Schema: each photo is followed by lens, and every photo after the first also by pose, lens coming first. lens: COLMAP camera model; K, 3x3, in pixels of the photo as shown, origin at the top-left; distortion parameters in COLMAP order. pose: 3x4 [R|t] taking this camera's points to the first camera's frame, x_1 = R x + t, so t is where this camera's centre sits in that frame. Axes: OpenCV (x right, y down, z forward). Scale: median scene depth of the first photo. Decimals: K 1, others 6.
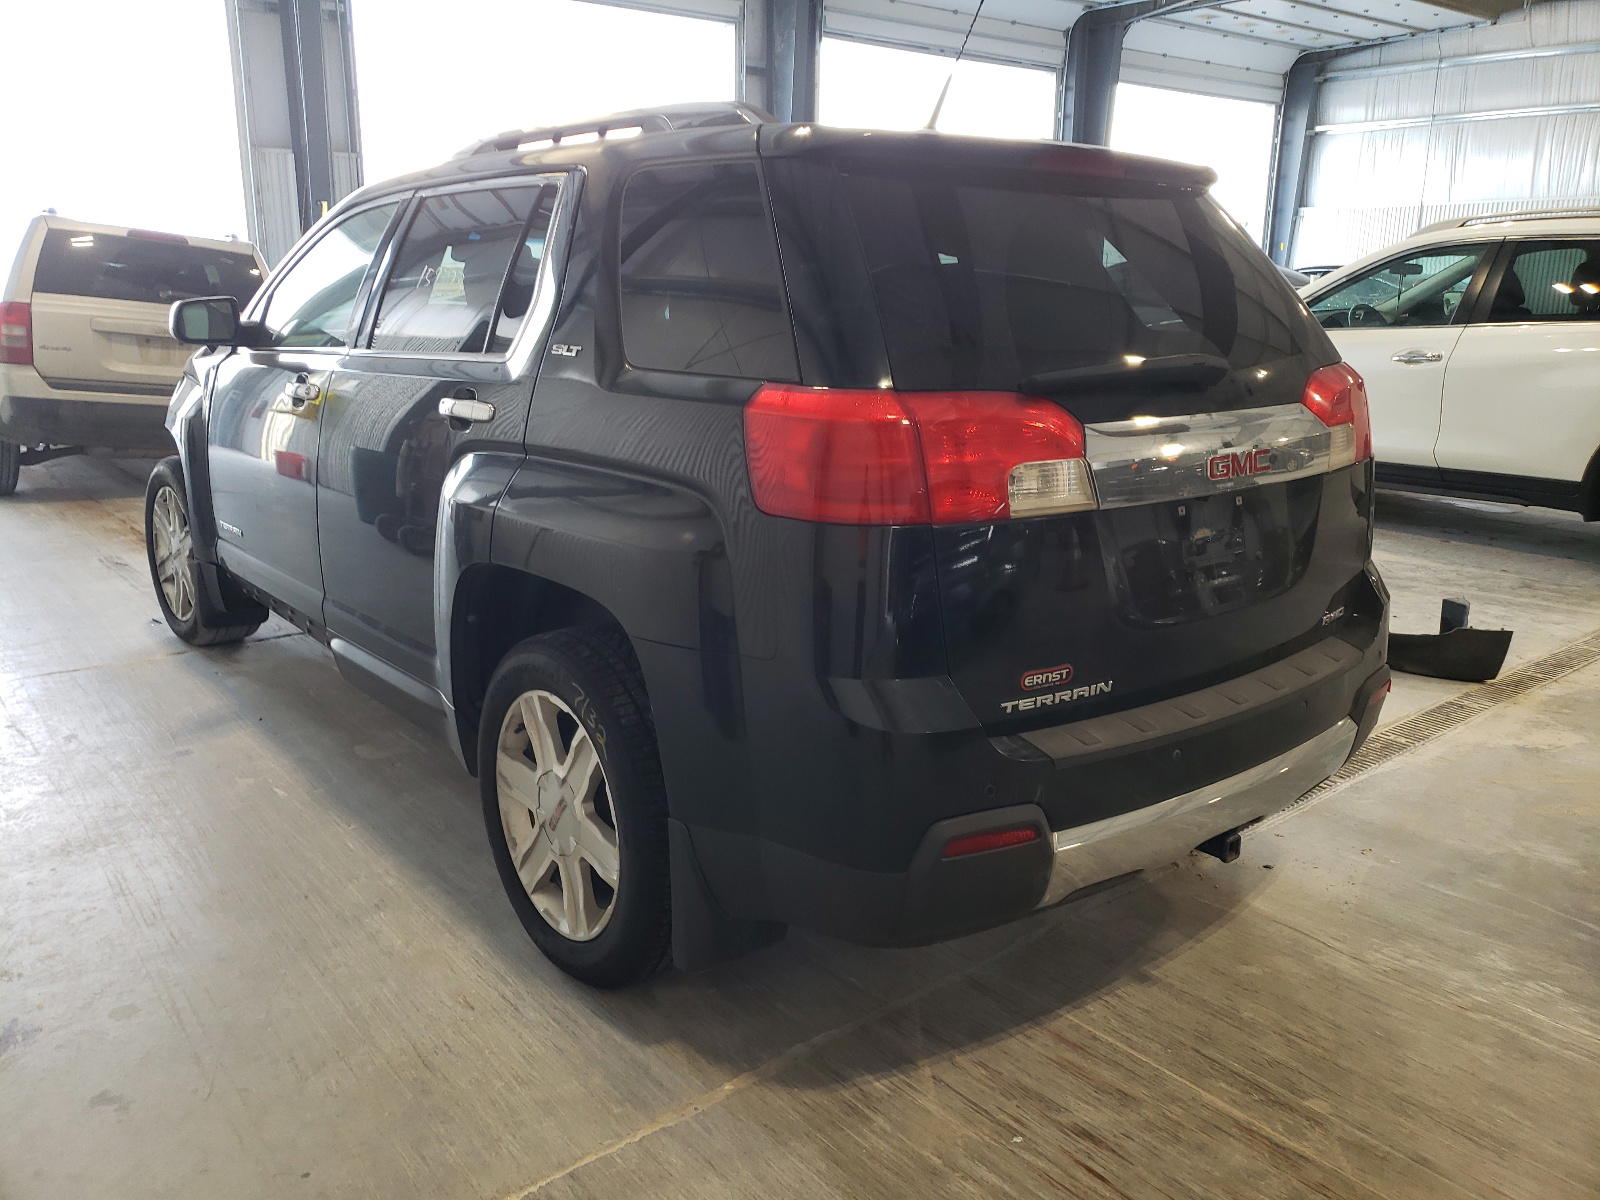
lens RADIAL K [[1263.6, 0, 797.7], [0, 1263.6, 598.7], [0, 0, 1]] dist [0.006873, -0.007652]
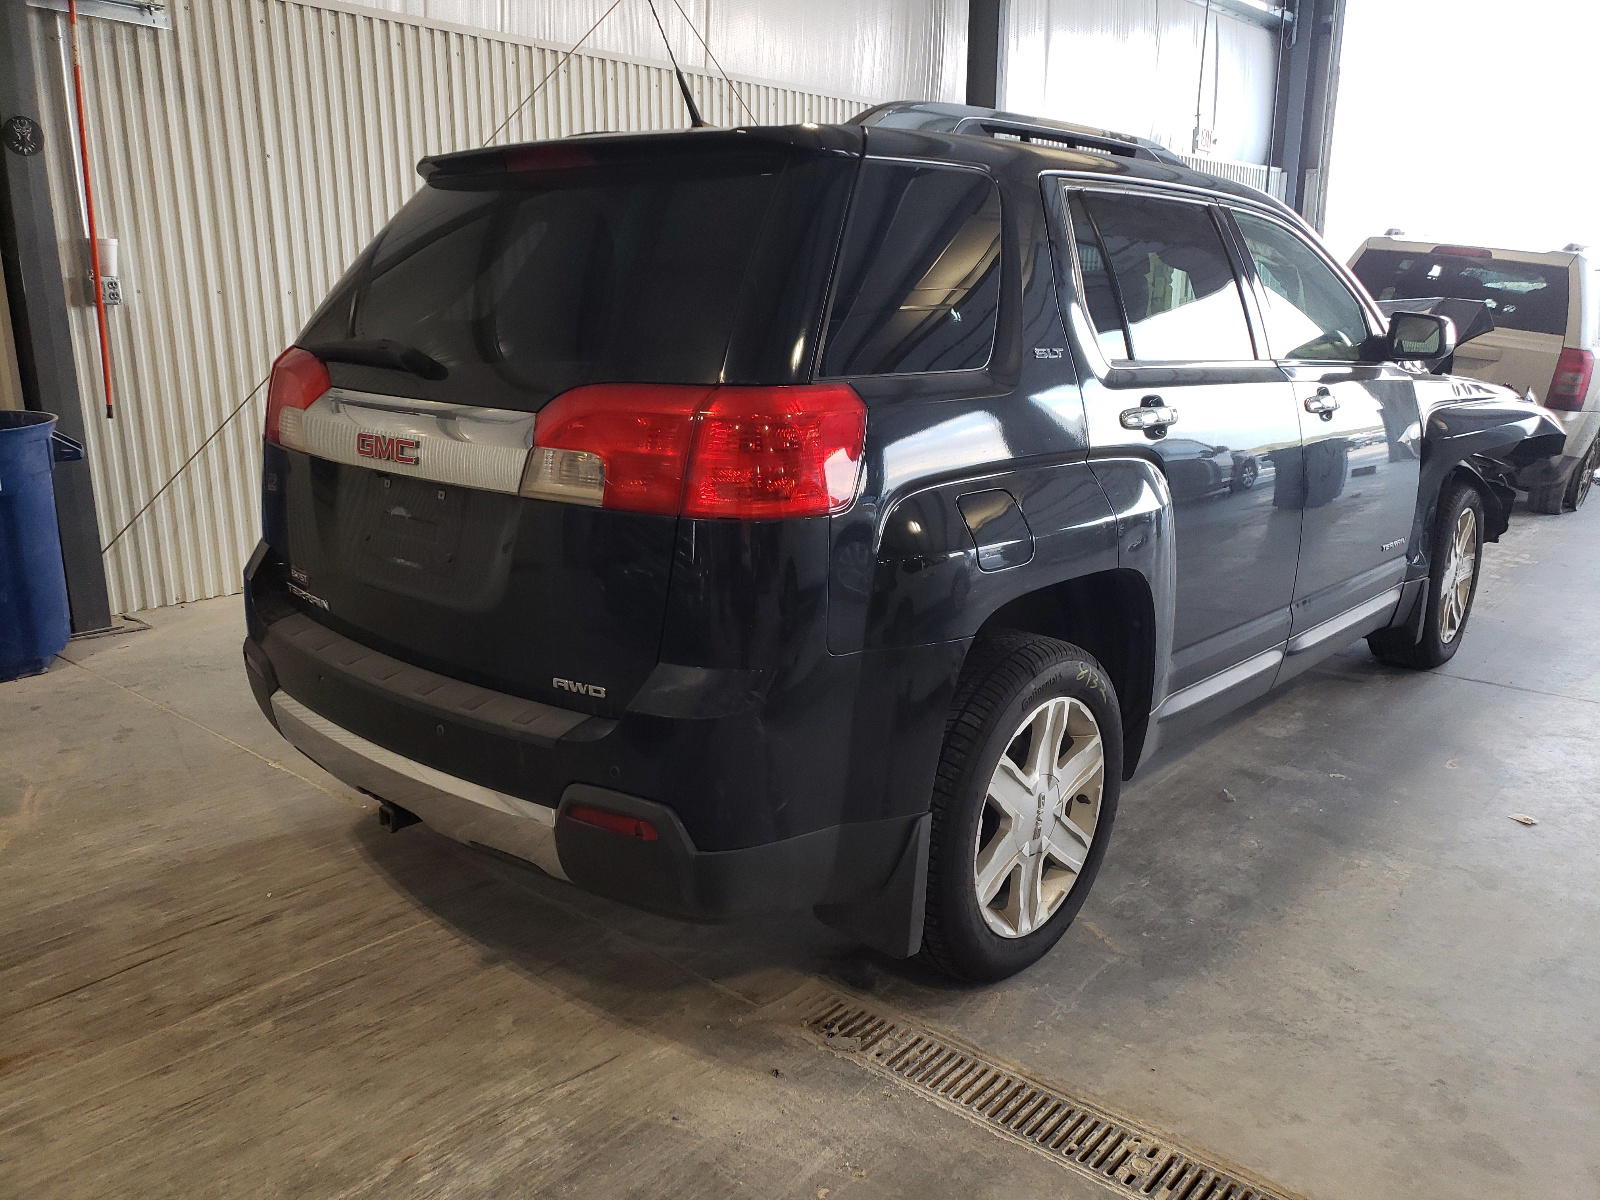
lens RADIAL K [[1274.4, 0, 800.1], [0, 1274.4, 601.1], [0, 0, 1]] dist [0.005685, 0.010691]
pose [[0.163970, 0.250189, -0.954211, 1.331828], [-0.248593, 0.946565, 0.205467, -0.276985], [0.954629, 0.203519, 0.217403, 1.023830]]
